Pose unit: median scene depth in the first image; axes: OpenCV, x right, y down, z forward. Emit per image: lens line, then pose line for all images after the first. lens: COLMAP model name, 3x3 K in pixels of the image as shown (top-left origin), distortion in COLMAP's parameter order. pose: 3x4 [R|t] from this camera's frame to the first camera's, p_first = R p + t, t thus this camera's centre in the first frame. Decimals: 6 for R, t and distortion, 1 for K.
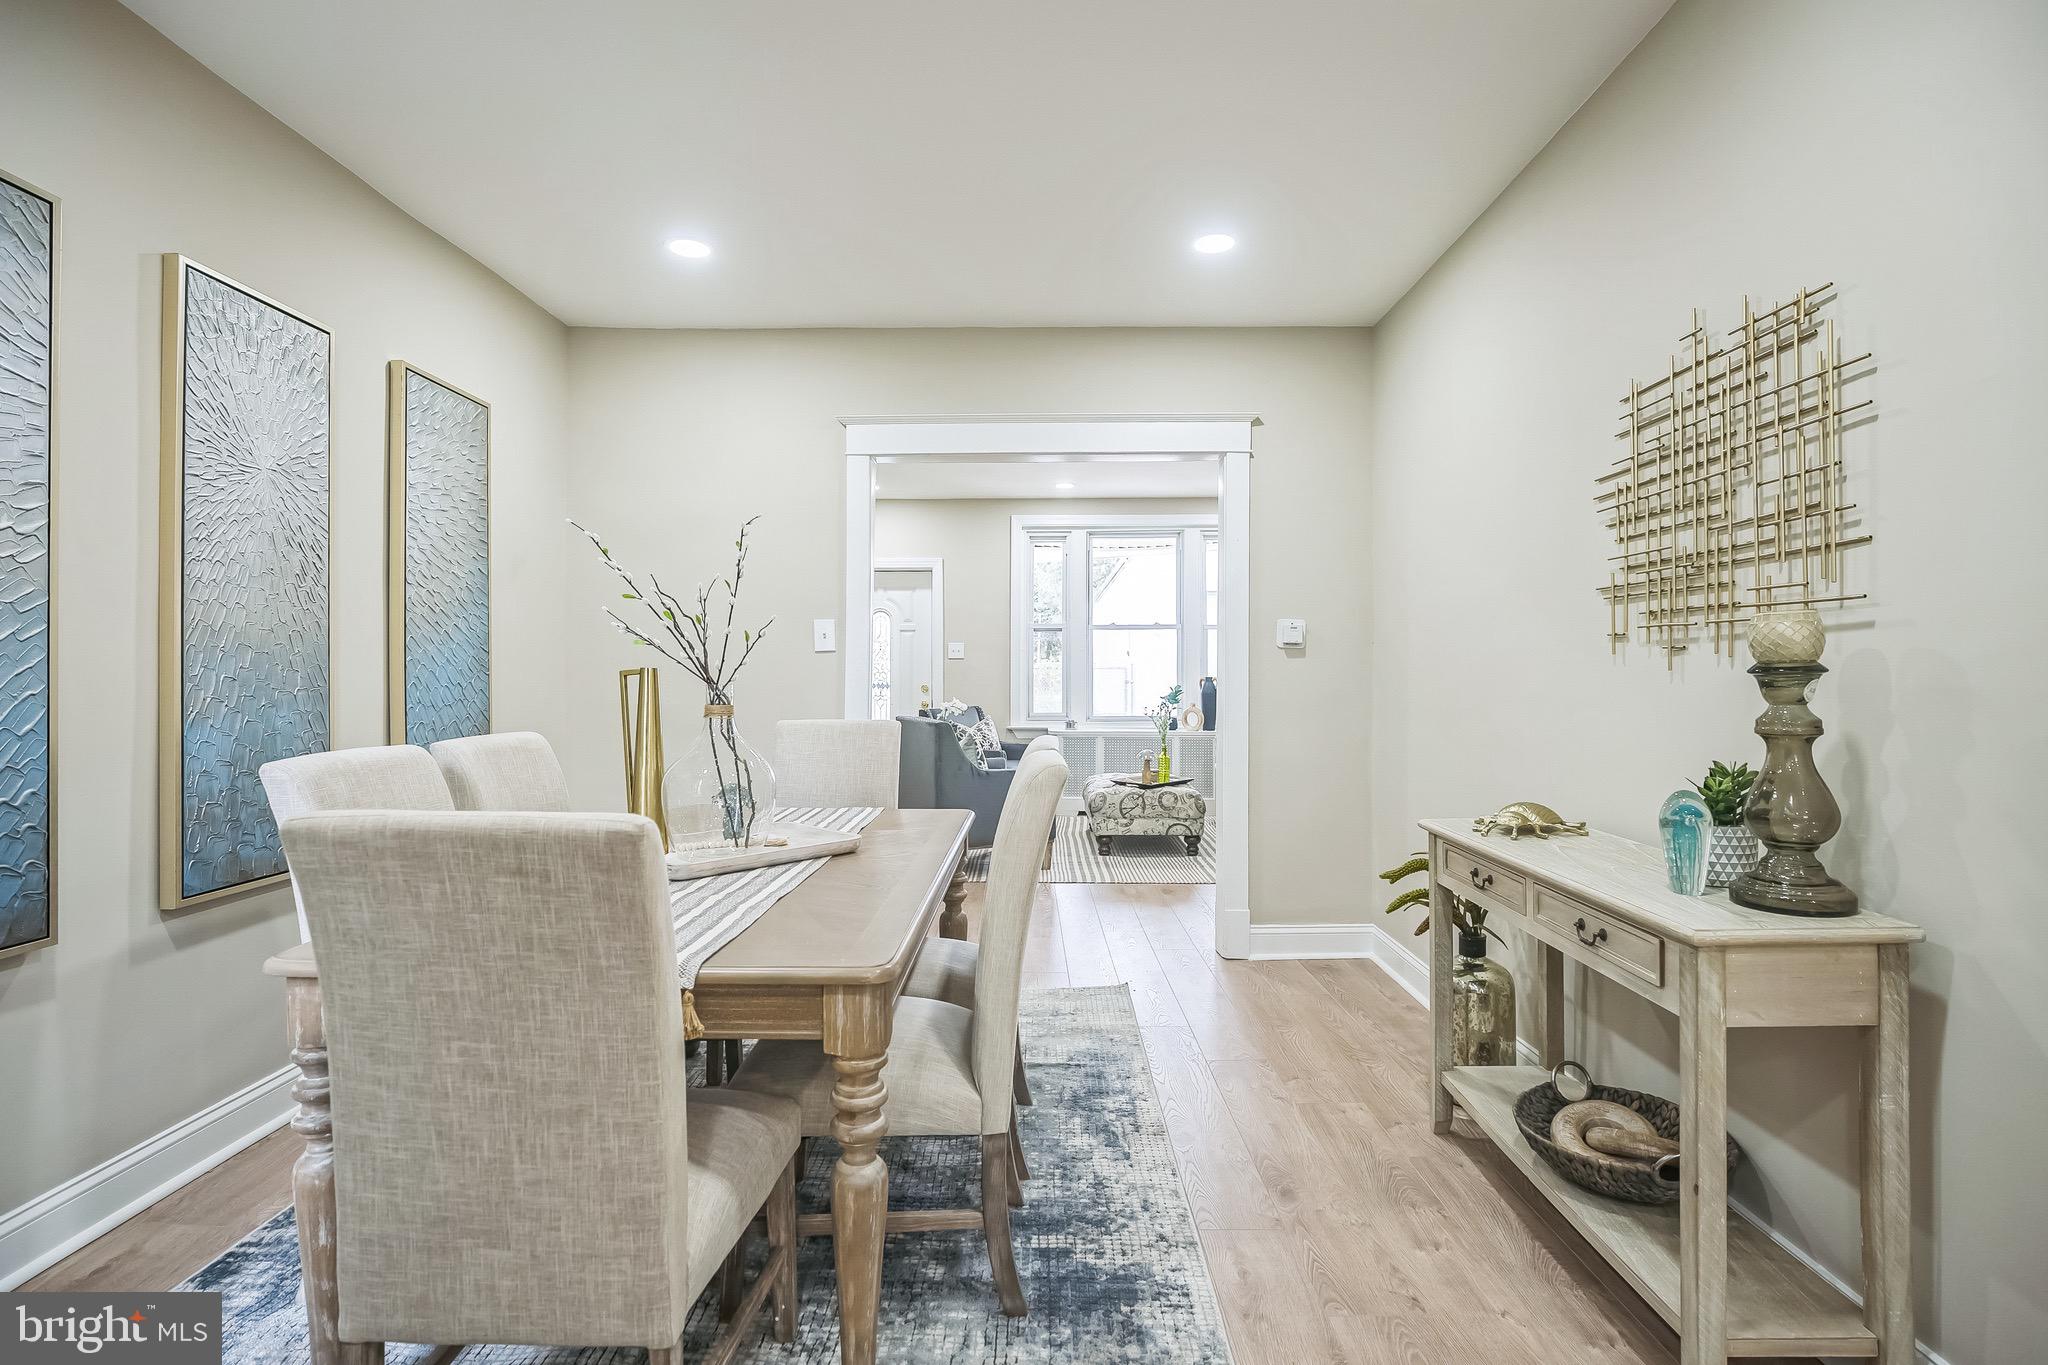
lens RADIAL K [[980.9, 0, 1022.8], [0, 980.9, 663.5], [0, 0, 1]] dist [-0.016158, 0.000519]
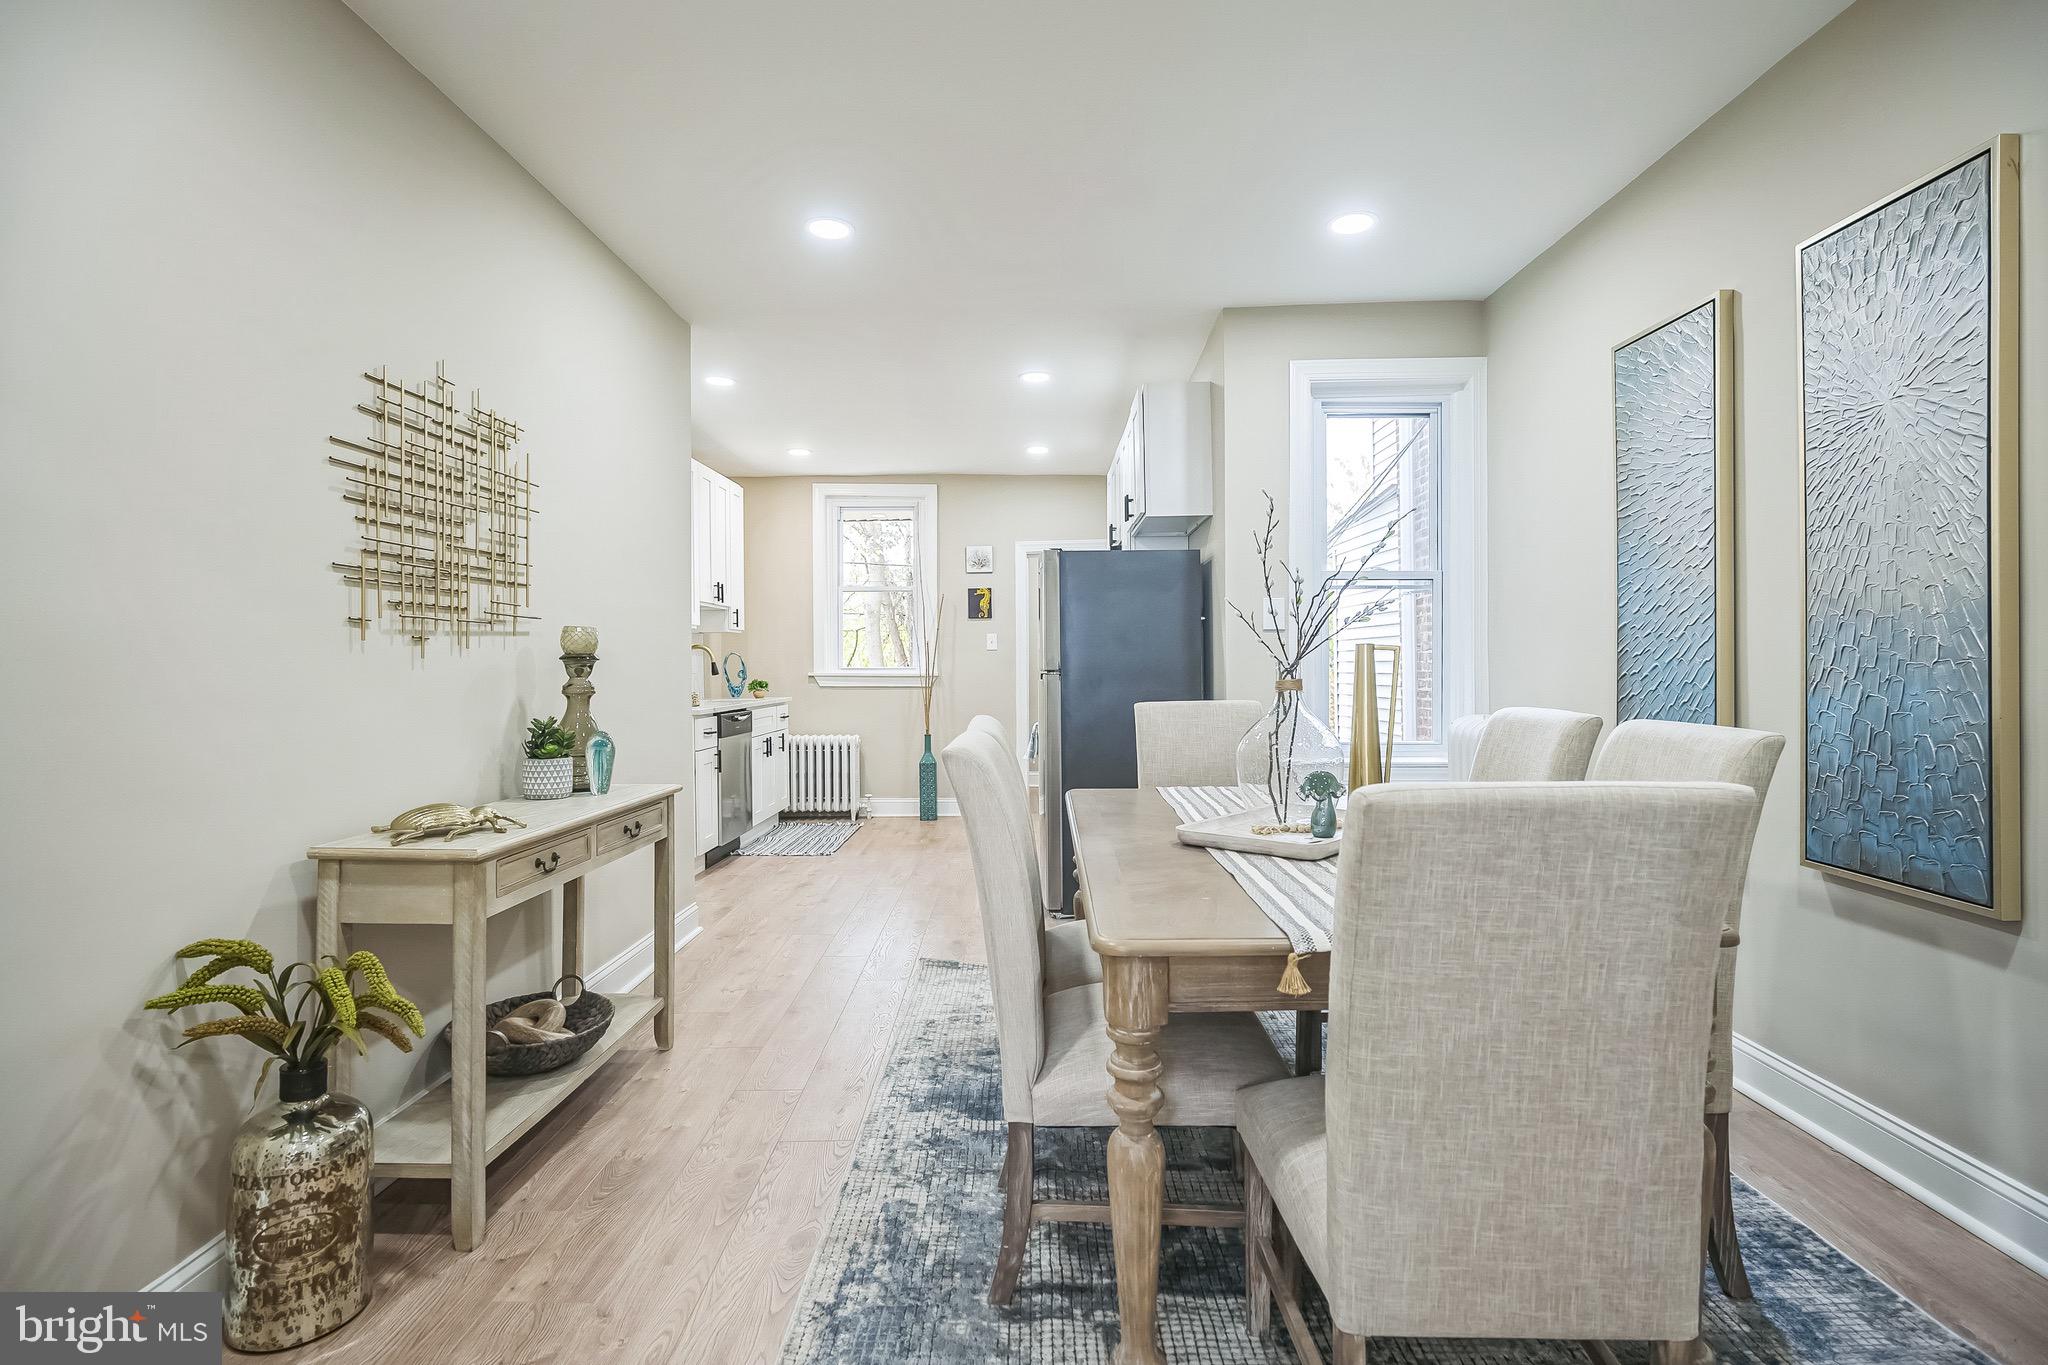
lens RADIAL K [[980.9, 0, 1022.8], [0, 980.9, 663.5], [0, 0, 1]] dist [-0.016158, 0.000519]
pose [[-0.999916, 0.012328, -0.003919, -0.017608], [0.012353, 0.999904, -0.006347, 0.023896], [0.003840, -0.006395, -0.999972, 1.764536]]
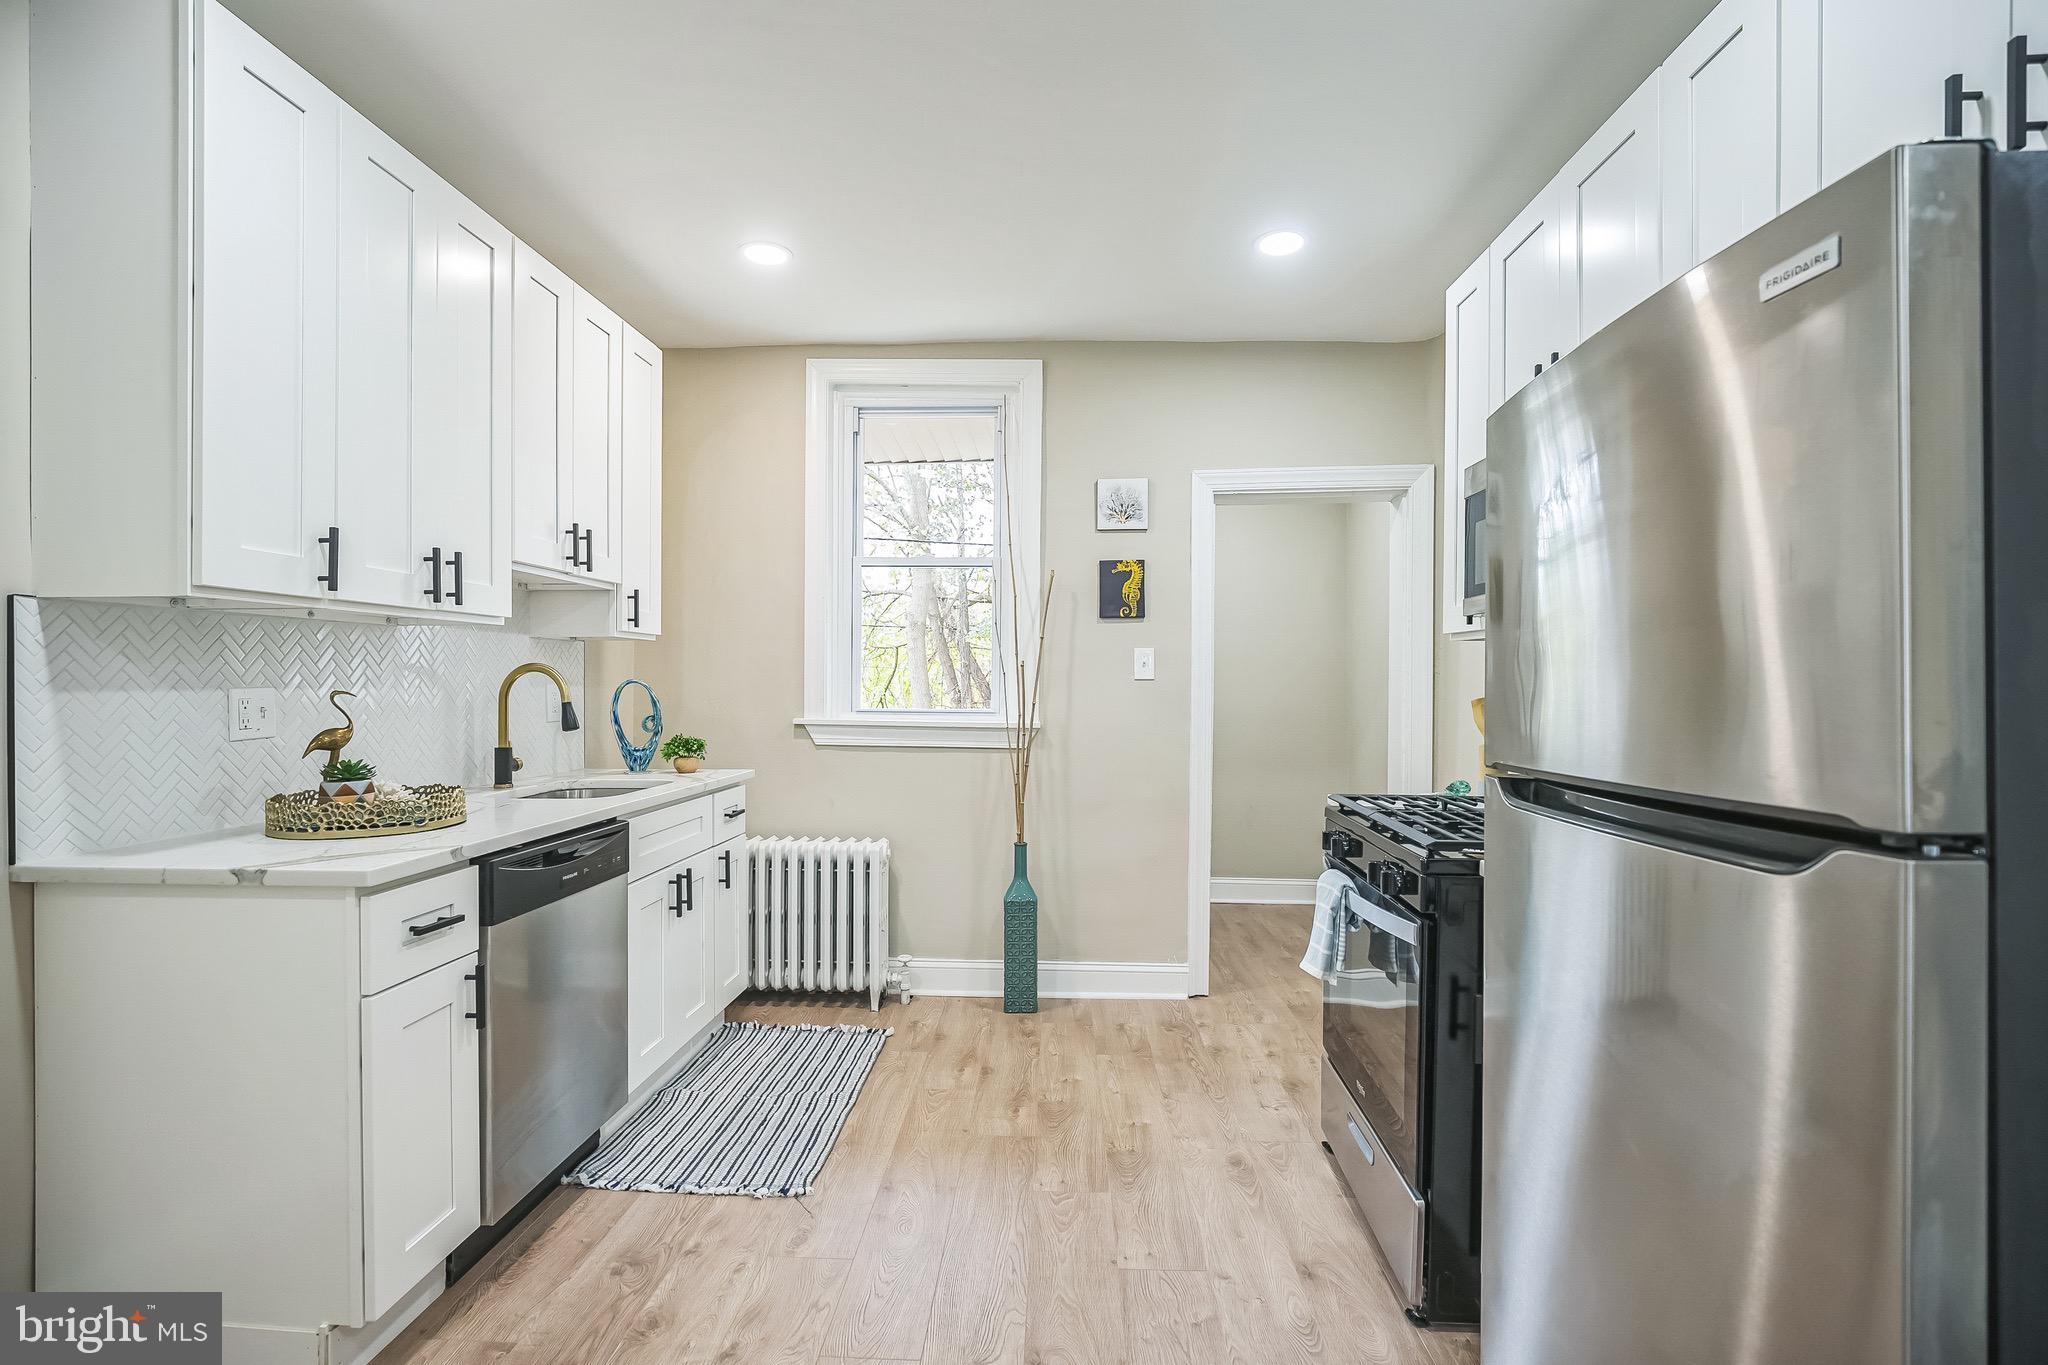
lens RADIAL K [[965.2, 0, 1018.1], [0, 965.2, 684.2], [0, 0, 1]] dist [-0.016115, 0.000082]
pose [[-0.999106, 0.000483, 0.042284, 0.196249], [0.000217, 0.999980, -0.006307, -0.019250], [-0.042286, -0.006292, -0.999086, 0.329594]]
